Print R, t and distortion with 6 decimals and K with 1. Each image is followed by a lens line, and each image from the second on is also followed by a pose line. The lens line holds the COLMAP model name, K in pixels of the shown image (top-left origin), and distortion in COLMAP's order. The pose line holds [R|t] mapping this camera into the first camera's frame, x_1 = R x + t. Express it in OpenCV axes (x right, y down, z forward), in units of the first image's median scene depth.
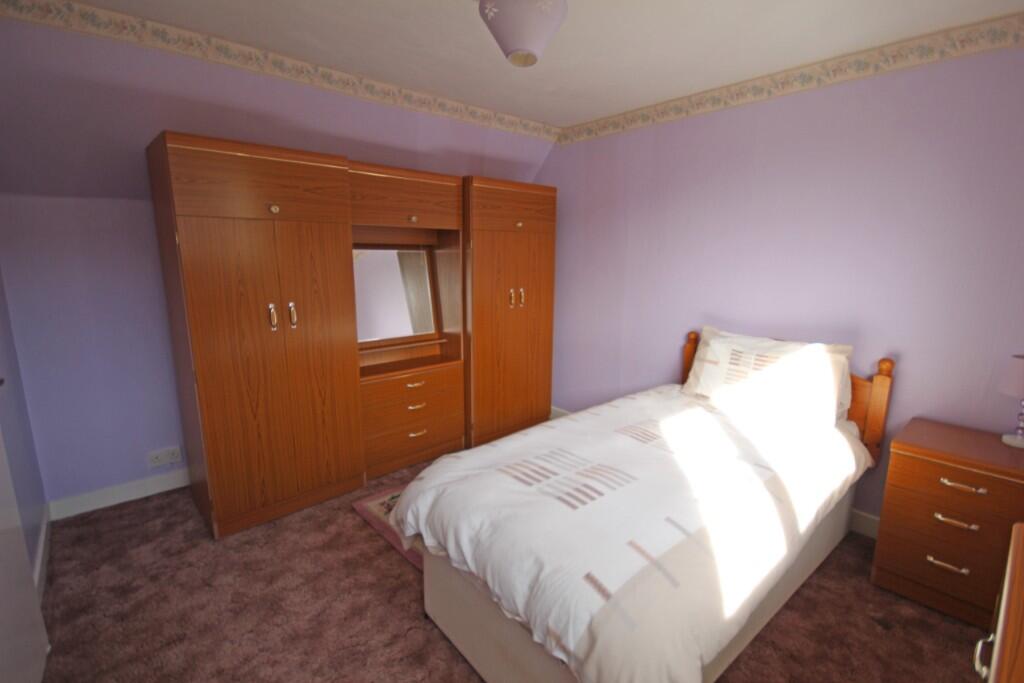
lens RADIAL K [[470.4, 0, 517.5], [0, 470.4, 345.8], [0, 0, 1]] dist [0.004091, -0.009143]
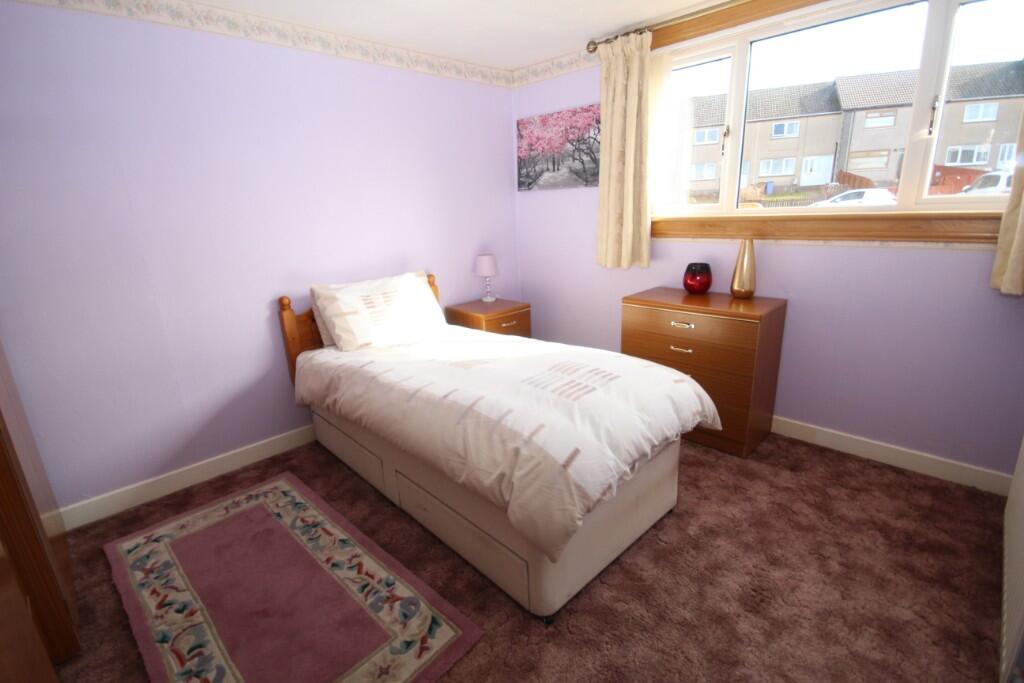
lens RADIAL K [[470.4, 0, 517.5], [0, 470.4, 345.8], [0, 0, 1]] dist [0.004091, -0.009143]
pose [[-0.109033, -0.268461, 0.957100, -1.014572], [0.222402, 0.931844, 0.286713, -0.182387], [-0.968839, 0.244122, -0.041895, 1.160525]]
